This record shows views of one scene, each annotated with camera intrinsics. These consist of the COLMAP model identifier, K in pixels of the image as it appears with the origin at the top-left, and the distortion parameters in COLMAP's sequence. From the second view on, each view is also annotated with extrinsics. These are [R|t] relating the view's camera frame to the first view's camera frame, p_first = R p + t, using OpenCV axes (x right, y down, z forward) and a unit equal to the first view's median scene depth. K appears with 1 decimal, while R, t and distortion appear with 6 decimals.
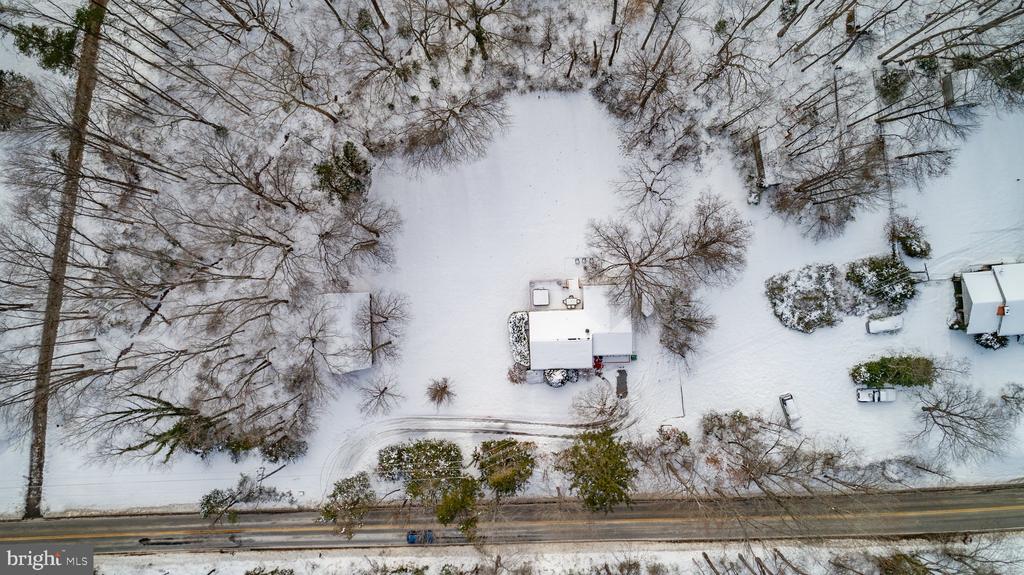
lens RADIAL K [[689.6, 0, 515.9], [0, 689.6, 284.3], [0, 0, 1]] dist [-0.012788, 0.009230]
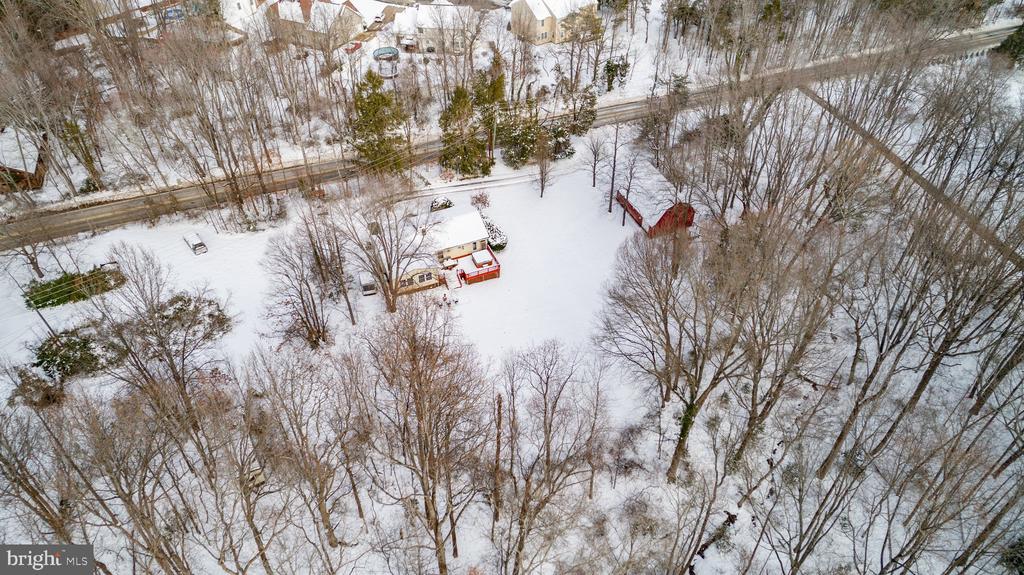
lens RADIAL K [[689.6, 0, 510.5], [0, 689.6, 287.5], [0, 0, 1]] dist [-0.012788, 0.009230]
pose [[-0.936618, 0.256860, -0.238265, 0.224486], [-0.349309, -0.632171, 0.691624, -0.638516], [0.027027, 0.731015, 0.681826, 0.392760]]
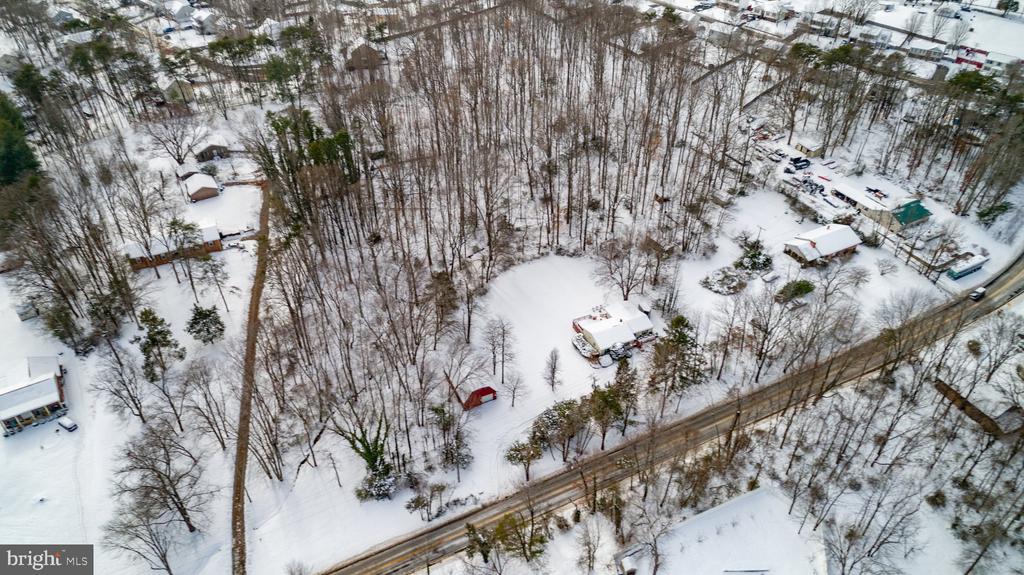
lens RADIAL K [[689.6, 0, 511.7], [0, 689.6, 286.2], [0, 0, 1]] dist [-0.012788, 0.009230]
pose [[0.921222, -0.223552, 0.318393, -0.572556], [0.388652, 0.565244, -0.727632, 1.008435], [-0.017306, 0.794055, 0.607600, -0.007754]]
